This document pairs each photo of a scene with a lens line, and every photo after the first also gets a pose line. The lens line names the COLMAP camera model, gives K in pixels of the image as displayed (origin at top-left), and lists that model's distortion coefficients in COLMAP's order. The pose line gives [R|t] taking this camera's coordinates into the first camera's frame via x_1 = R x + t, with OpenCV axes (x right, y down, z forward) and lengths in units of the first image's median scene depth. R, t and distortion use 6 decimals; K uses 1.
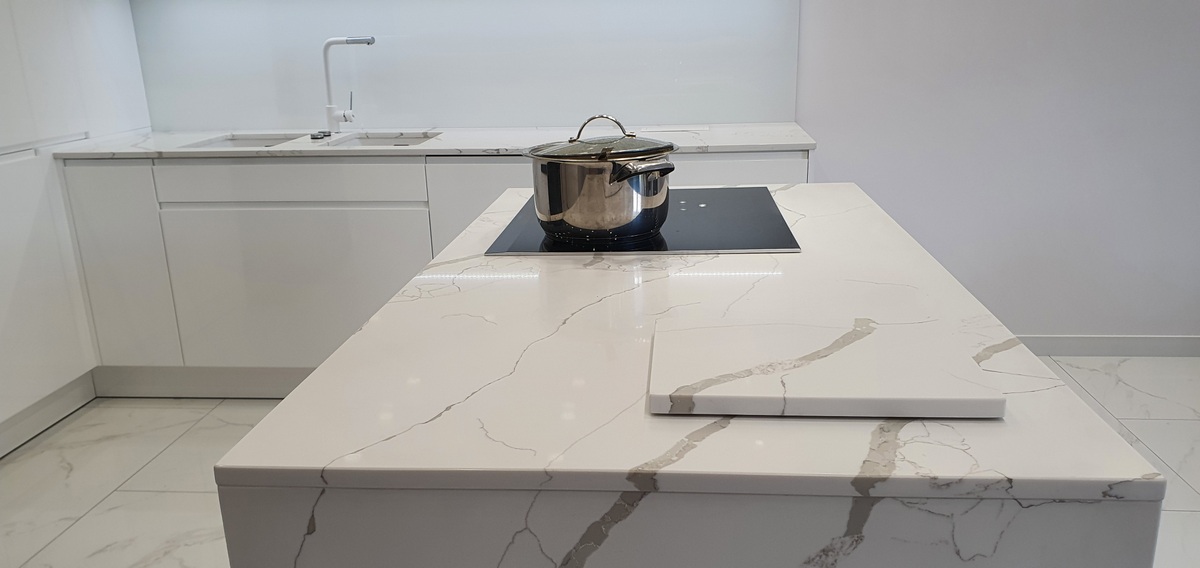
lens RADIAL K [[944.0, 0, 609.3], [0, 944.0, 309.2], [0, 0, 1]] dist [0.064541, -0.109719]
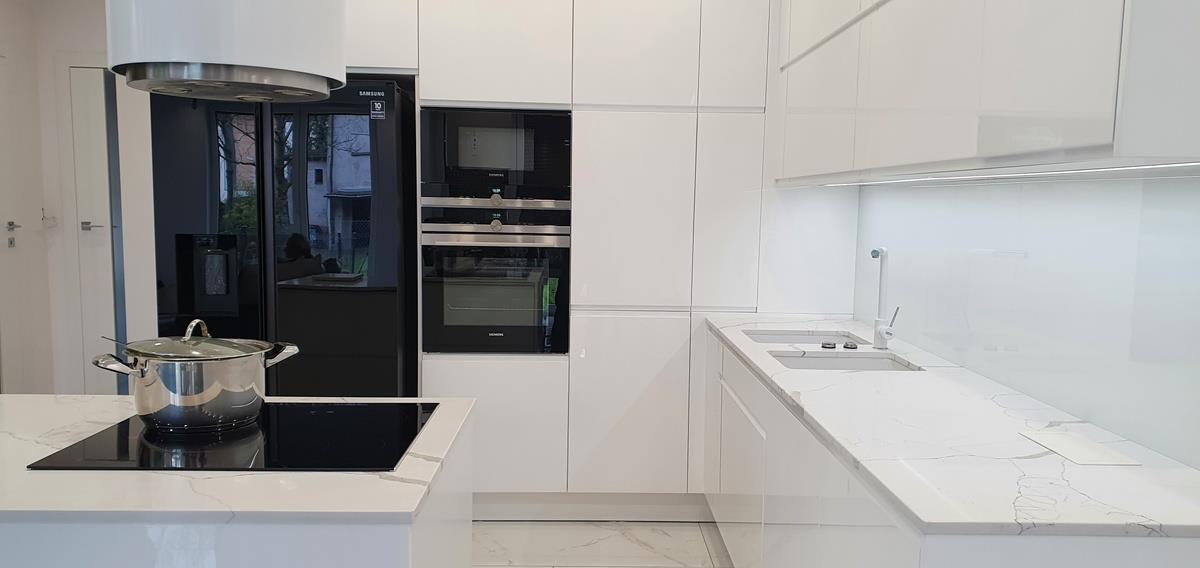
lens RADIAL K [[933.4, 0, 602.4], [0, 933.4, 307.7], [0, 0, 1]] dist [0.155089, -0.329329]
pose [[0.102601, 0.139016, -0.984961, 1.150234], [-0.308599, 0.945778, 0.101340, -0.479949], [0.945642, 0.293561, 0.139938, 1.279775]]
